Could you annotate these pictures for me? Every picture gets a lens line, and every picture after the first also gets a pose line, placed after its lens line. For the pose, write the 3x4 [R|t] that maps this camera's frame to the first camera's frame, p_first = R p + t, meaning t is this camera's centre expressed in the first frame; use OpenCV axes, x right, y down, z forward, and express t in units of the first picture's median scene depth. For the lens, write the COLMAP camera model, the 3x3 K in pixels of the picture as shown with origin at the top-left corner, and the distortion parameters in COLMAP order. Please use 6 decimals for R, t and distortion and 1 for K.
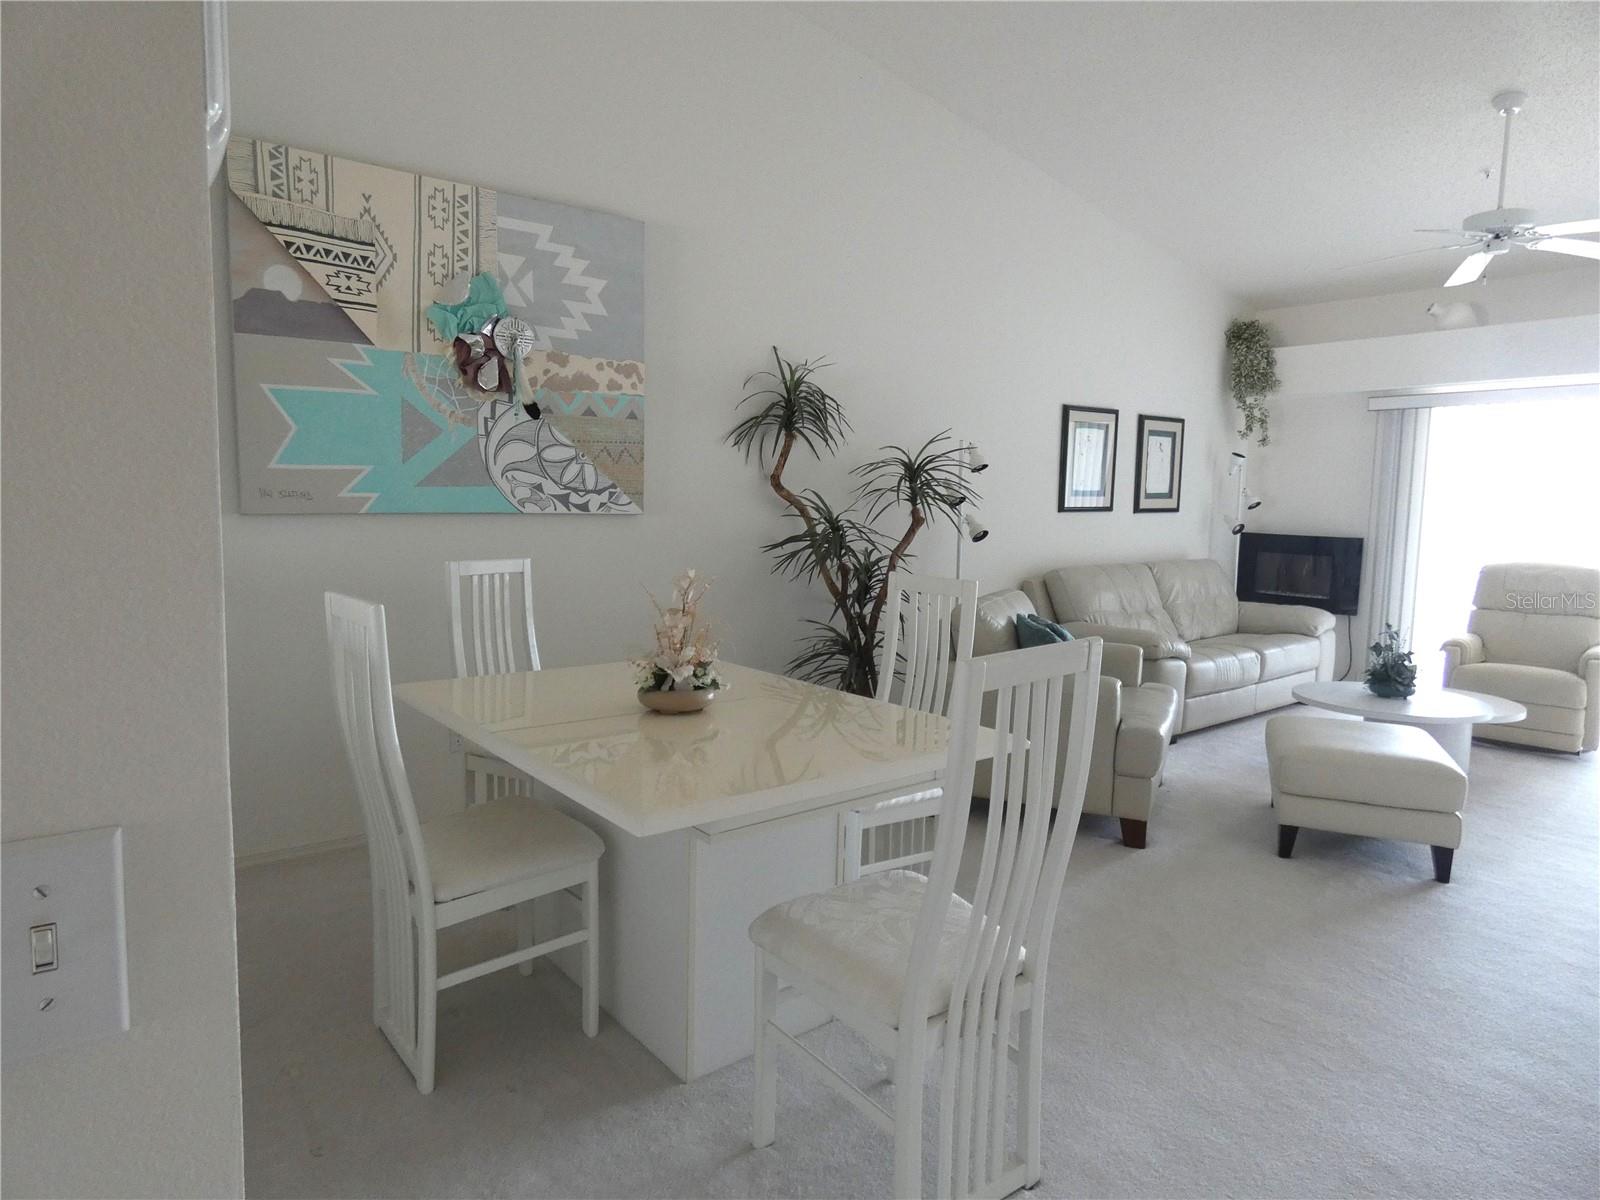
lens RADIAL K [[952.9, 0, 795.4], [0, 952.9, 595.6], [0, 0, 1]] dist [-0.016350, 0.014106]
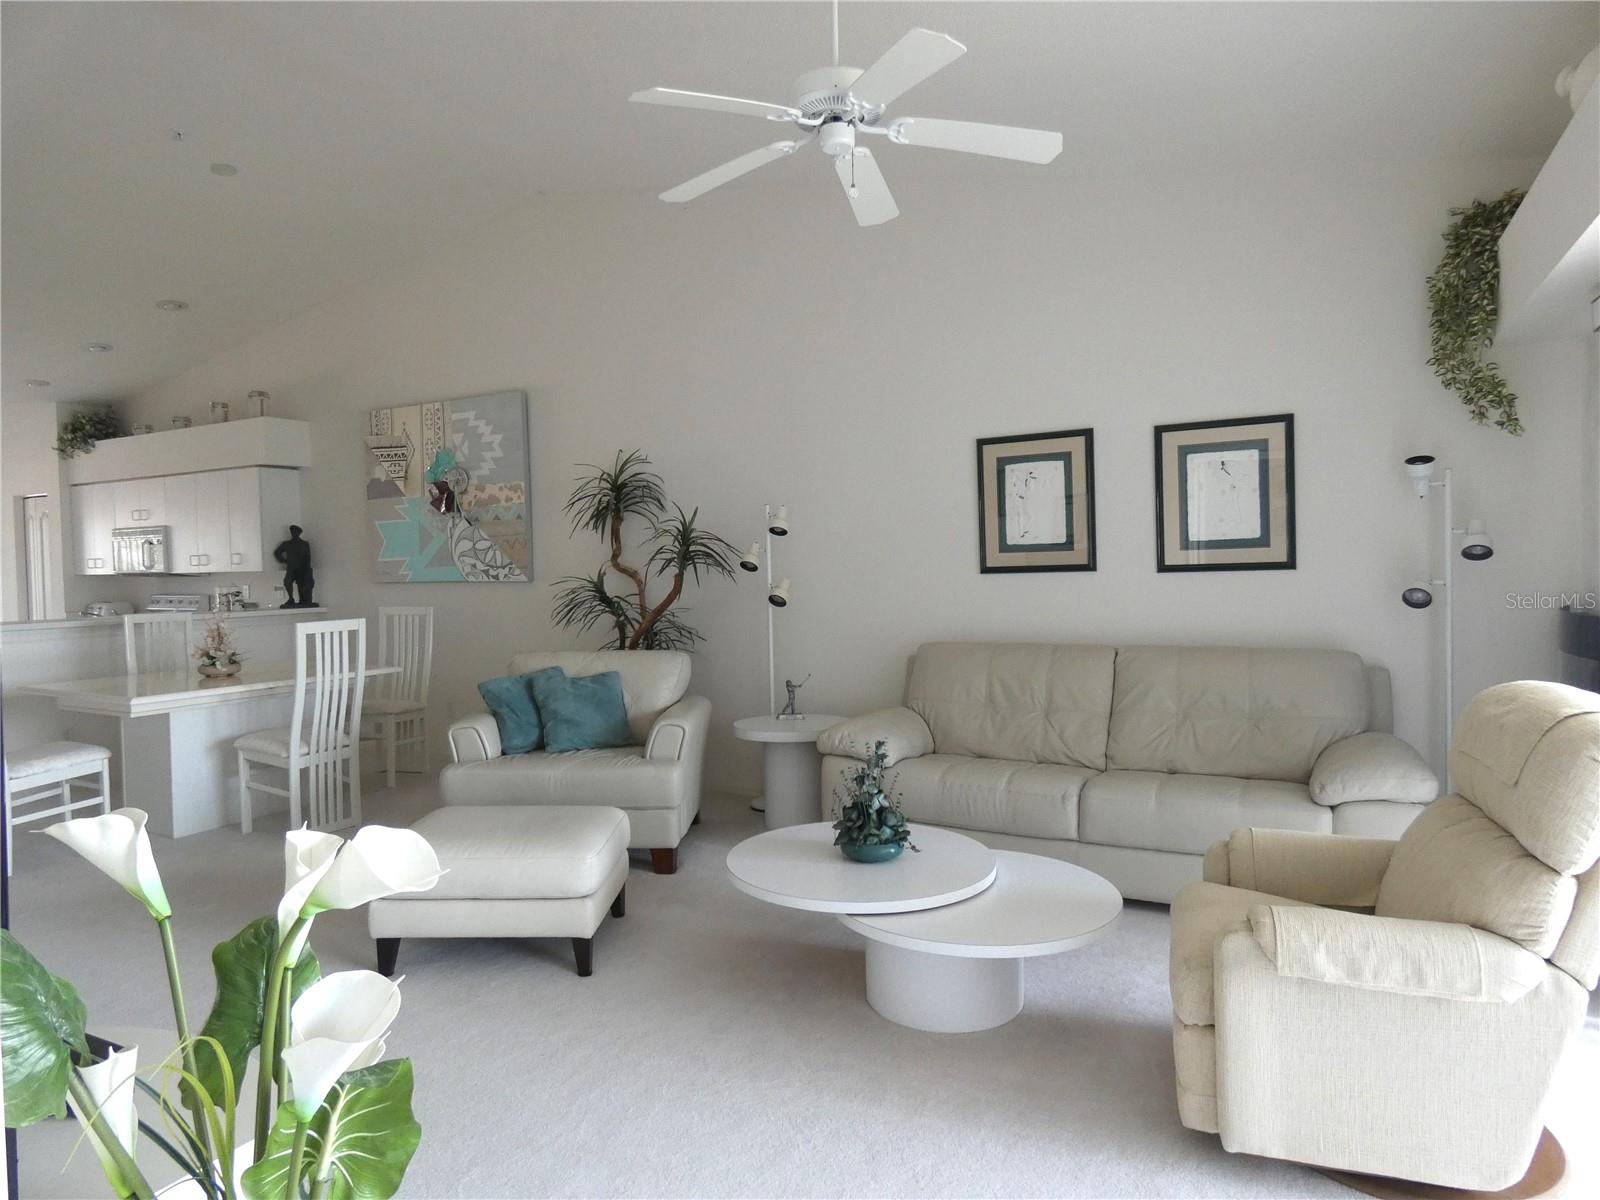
lens RADIAL K [[948.5, 0, 800.0], [0, 948.5, 600.0], [0, 0, 1]] dist [-0.007939, -0.001040]
pose [[0.397613, 0.005261, -0.917538, 1.076021], [-0.075020, 0.996822, -0.026794, -0.038165], [0.914481, 0.079487, 0.396744, 0.631636]]
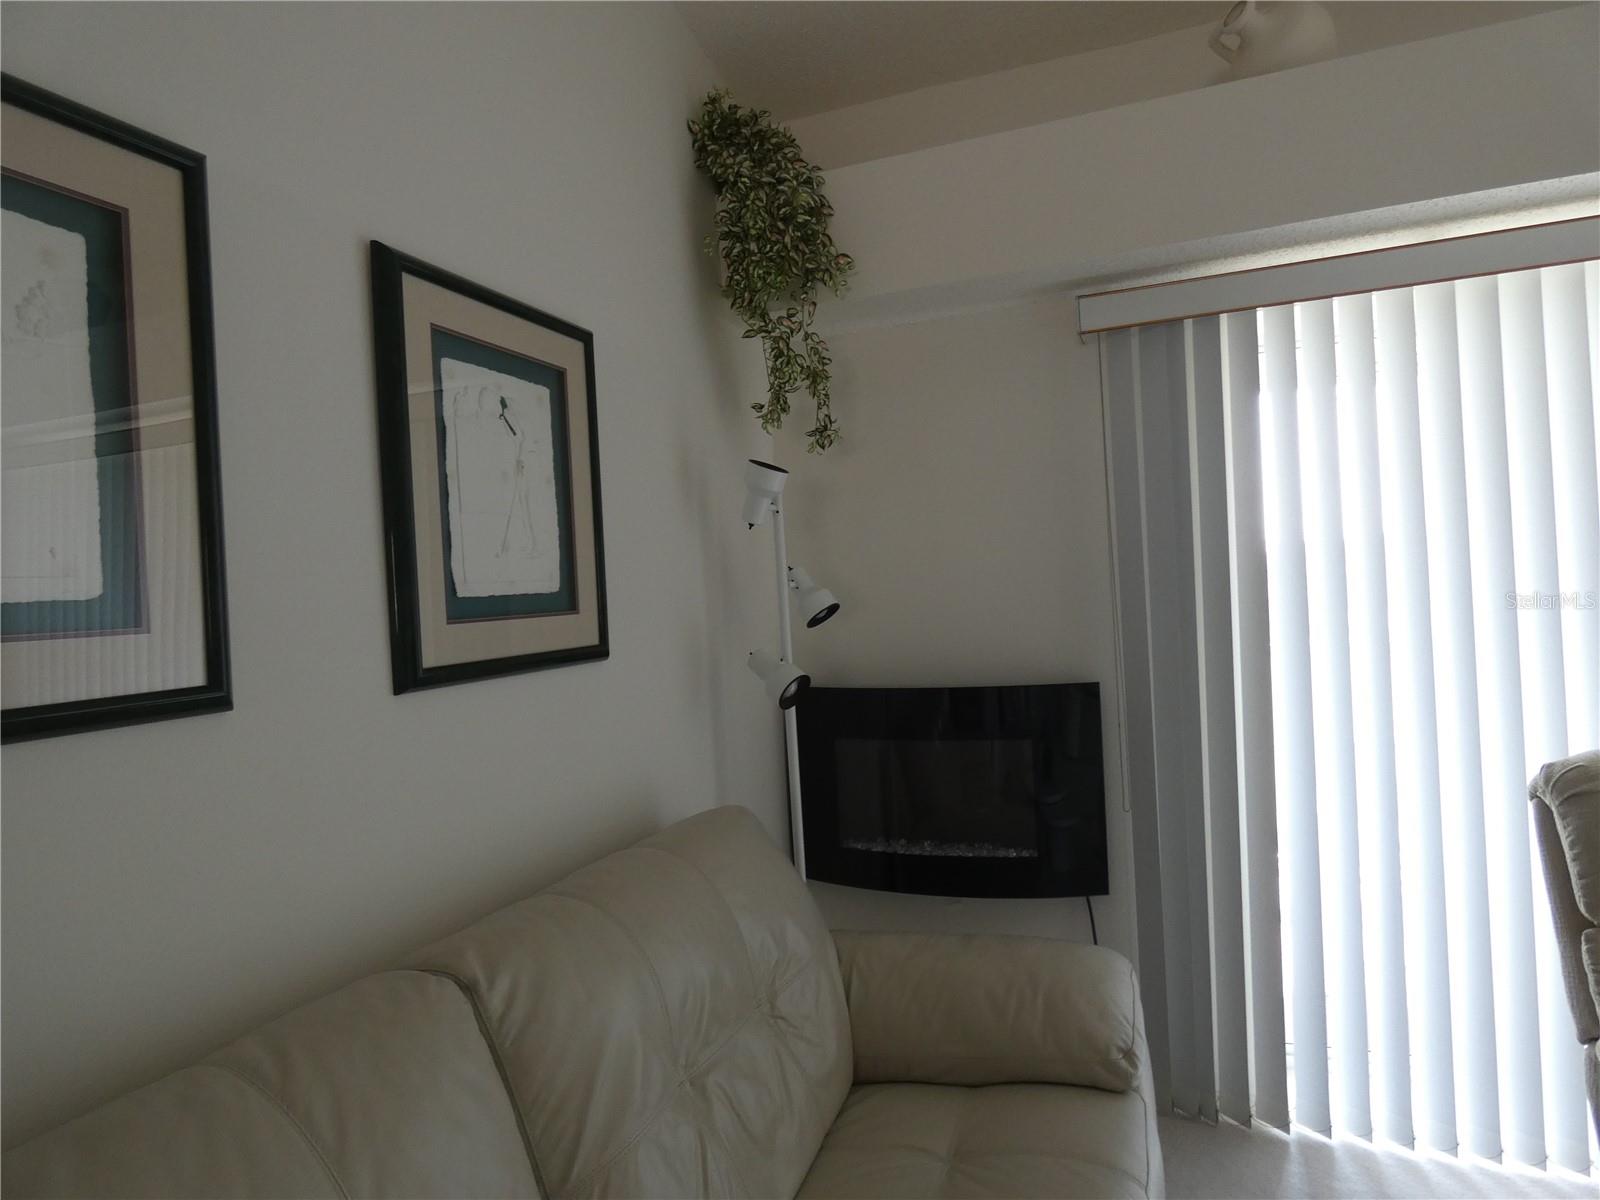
lens RADIAL K [[948.5, 0, 800.0], [0, 948.5, 600.0], [0, 0, 1]] dist [-0.007939, -0.001040]
pose [[0.858428, -0.062803, 0.509074, 0.405541], [0.121518, 0.989123, -0.082886, -0.097668], [-0.498331, 0.133013, 0.856722, 0.952568]]
